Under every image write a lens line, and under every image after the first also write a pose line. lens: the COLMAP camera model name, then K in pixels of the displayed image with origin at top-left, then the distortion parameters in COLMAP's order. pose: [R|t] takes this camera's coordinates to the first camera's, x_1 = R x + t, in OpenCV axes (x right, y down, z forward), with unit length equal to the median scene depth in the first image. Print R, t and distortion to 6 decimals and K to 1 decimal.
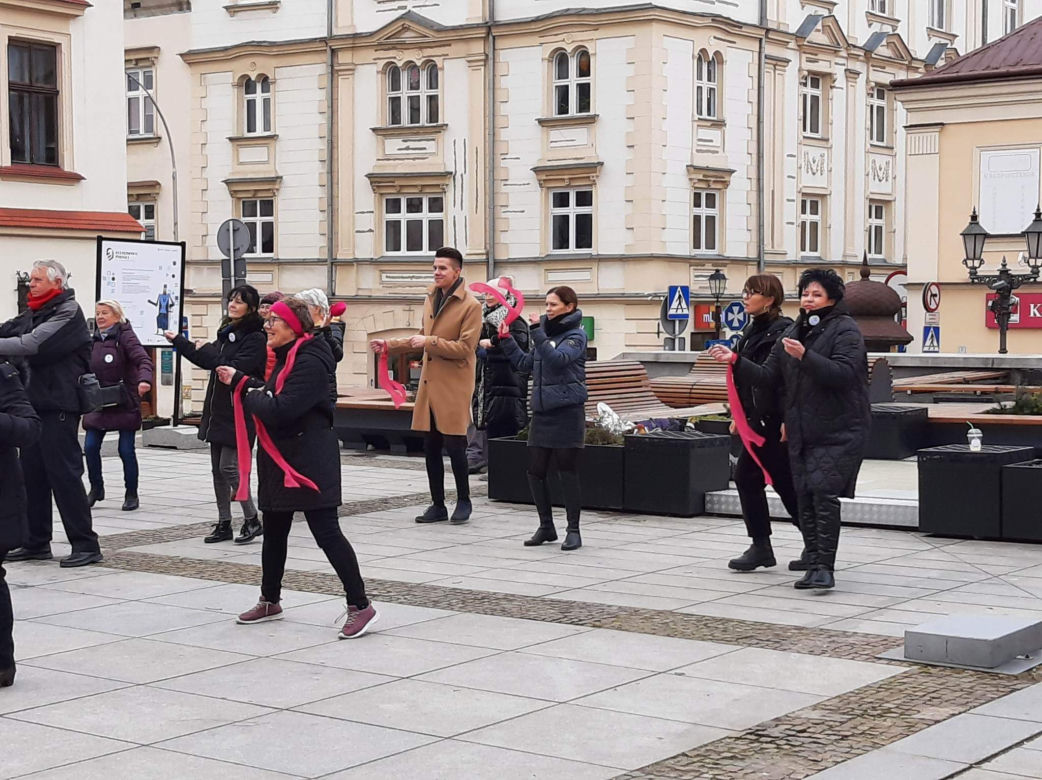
lens RADIAL K [[2016.5, 0, 481.5], [0, 2016.5, 392.0], [0, 0, 1]] dist [0.226988, -0.472577]
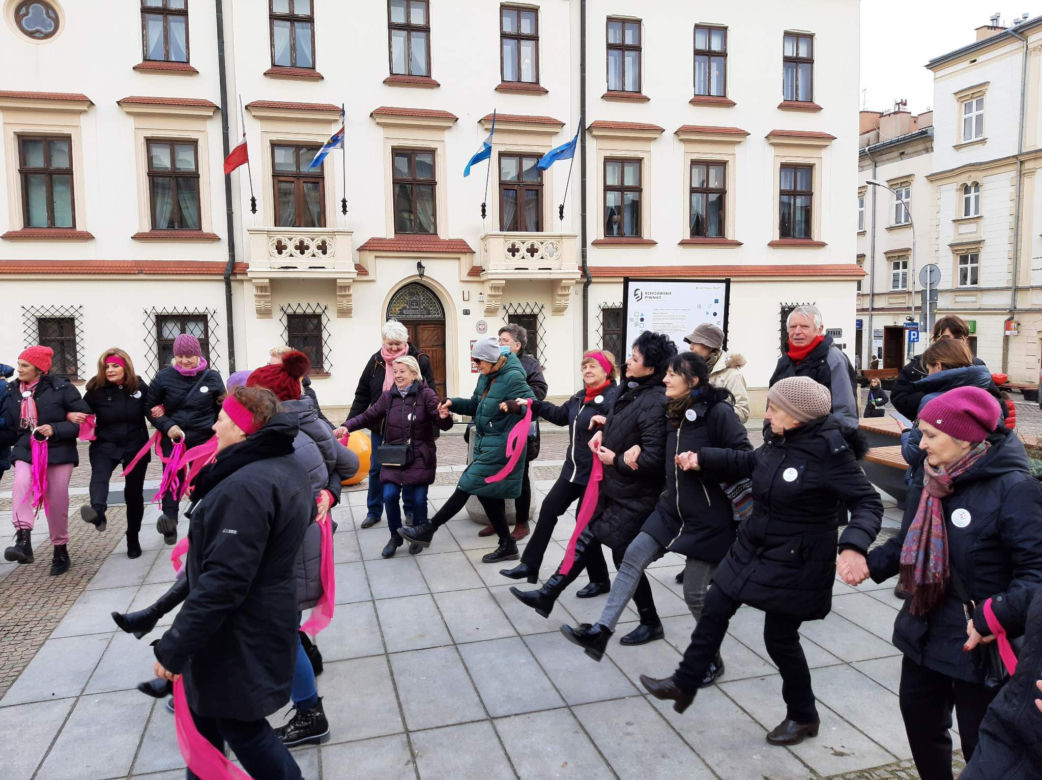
lens RADIAL K [[793.2, 0, 514.9], [0, 793.2, 397.5], [0, 0, 1]] dist [0.091469, -0.157871]
pose [[0.795428, 0.045972, -0.604302, 0.002396], [-0.008147, 0.997840, 0.065187, -0.014386], [0.605994, -0.046928, 0.794084, 0.219890]]
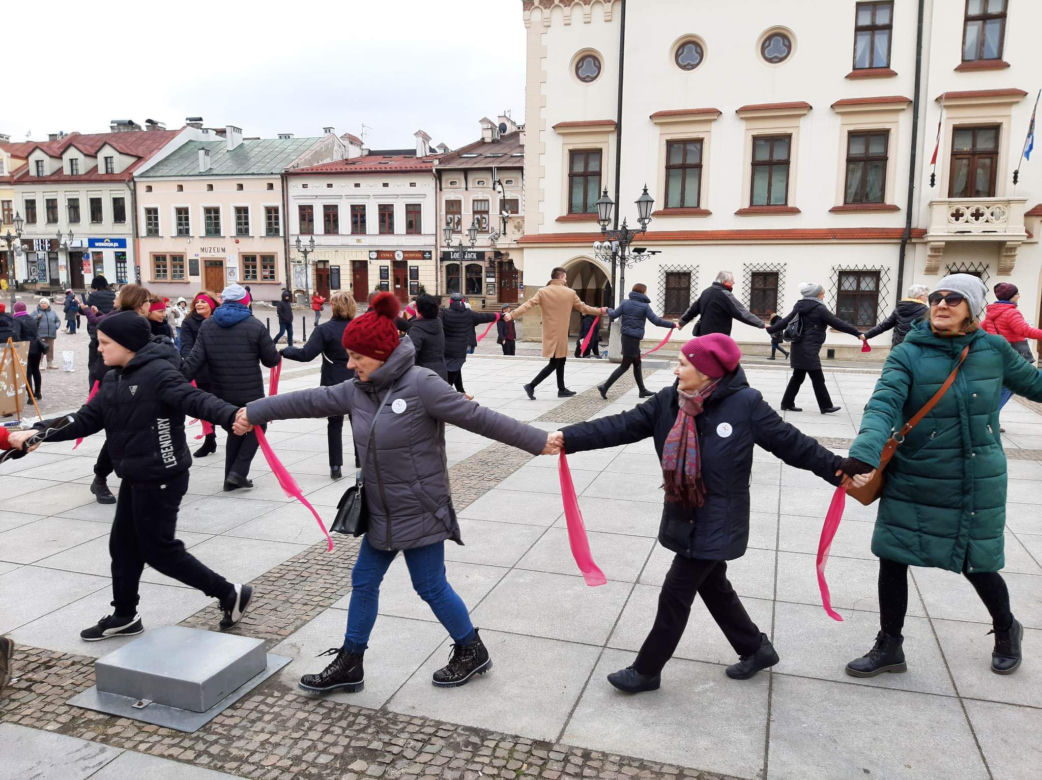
lens RADIAL K [[801.0, 0, 521.0], [0, 801.0, 390.0], [0, 0, 1]] dist [0.083897, -0.152878]
pose [[0.326489, 0.125744, -0.936800, 0.038773], [-0.046089, 0.992050, 0.117098, -0.004614], [0.944077, 0.004945, 0.329688, 0.082688]]
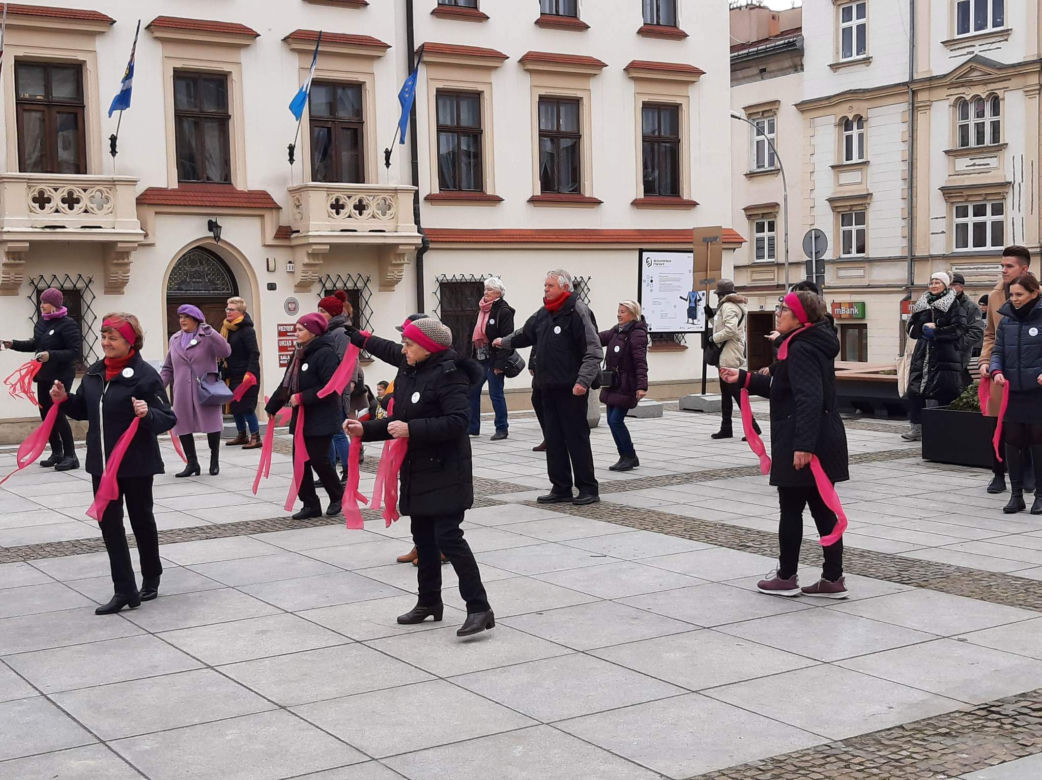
lens RADIAL K [[1484.0, 0, 505.7], [0, 1484.0, 399.4], [0, 0, 1]] dist [0.184165, -0.516027]
pose [[0.934721, 0.000340, -0.355382, 0.023570], [0.009074, 0.999651, 0.024822, -0.001569], [0.355266, -0.026426, 0.934392, 0.026081]]
